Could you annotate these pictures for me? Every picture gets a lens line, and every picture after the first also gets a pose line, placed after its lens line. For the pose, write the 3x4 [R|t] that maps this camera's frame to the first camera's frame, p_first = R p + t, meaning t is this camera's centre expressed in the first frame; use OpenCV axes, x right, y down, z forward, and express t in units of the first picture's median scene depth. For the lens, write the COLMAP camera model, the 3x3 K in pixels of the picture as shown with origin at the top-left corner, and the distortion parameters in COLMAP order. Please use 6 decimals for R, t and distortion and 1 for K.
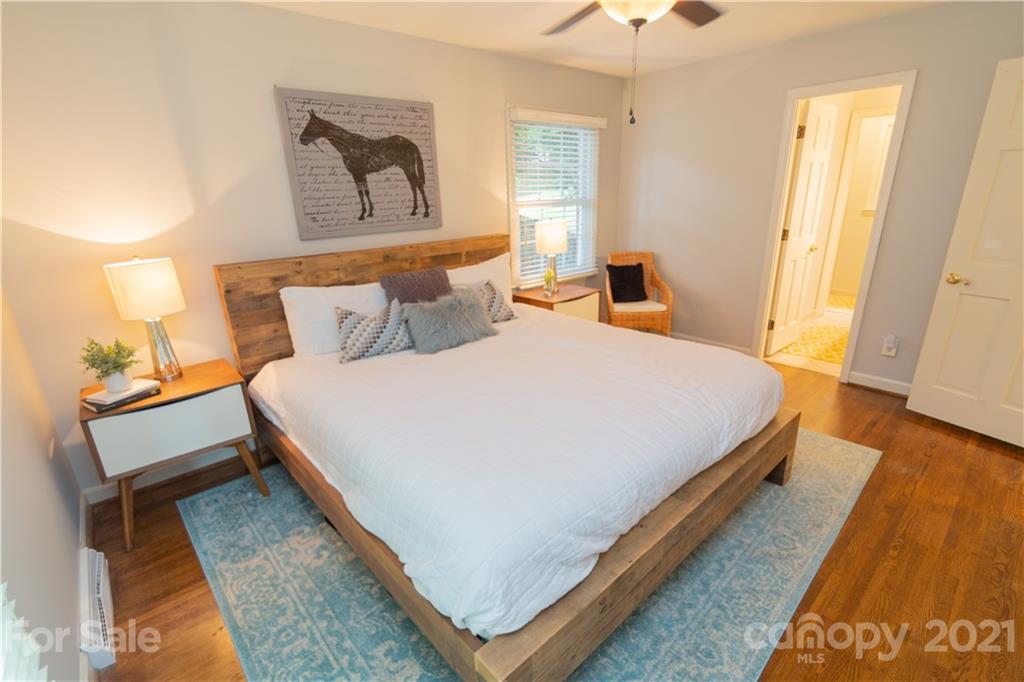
lens RADIAL K [[471.2, 0, 507.3], [0, 471.2, 349.6], [0, 0, 1]] dist [0.001007, -0.000095]
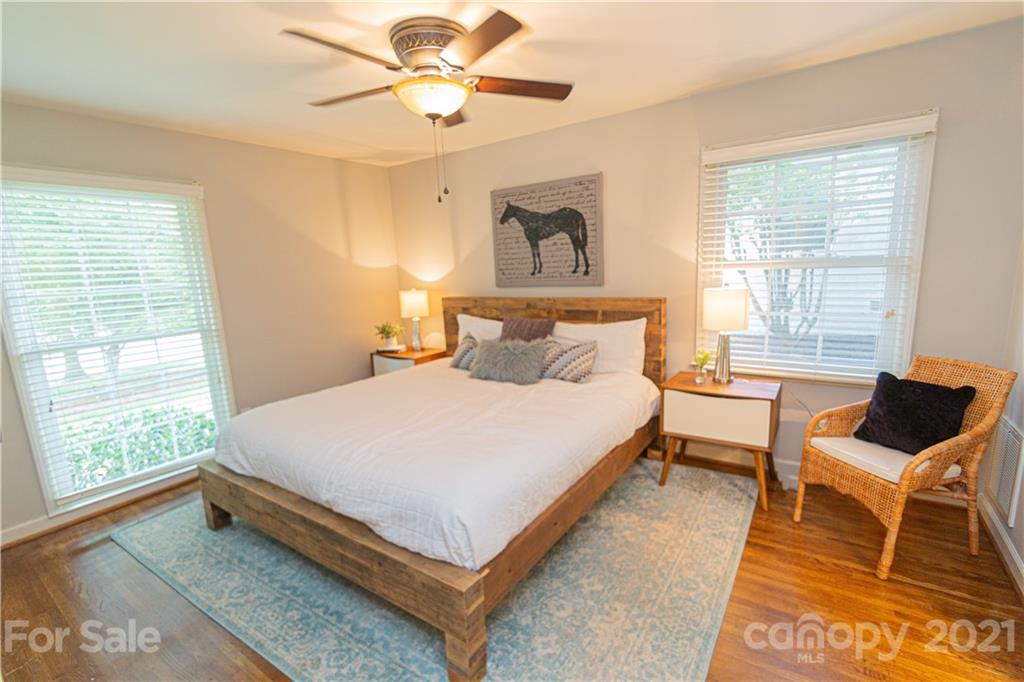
lens RADIAL K [[471.2, 0, 507.3], [0, 471.2, 349.6], [0, 0, 1]] dist [0.001007, -0.000095]
pose [[0.221152, 0.200579, -0.954390, 0.949440], [-0.272886, 0.952257, 0.136897, -0.237780], [0.936283, 0.230164, 0.265329, 0.635630]]
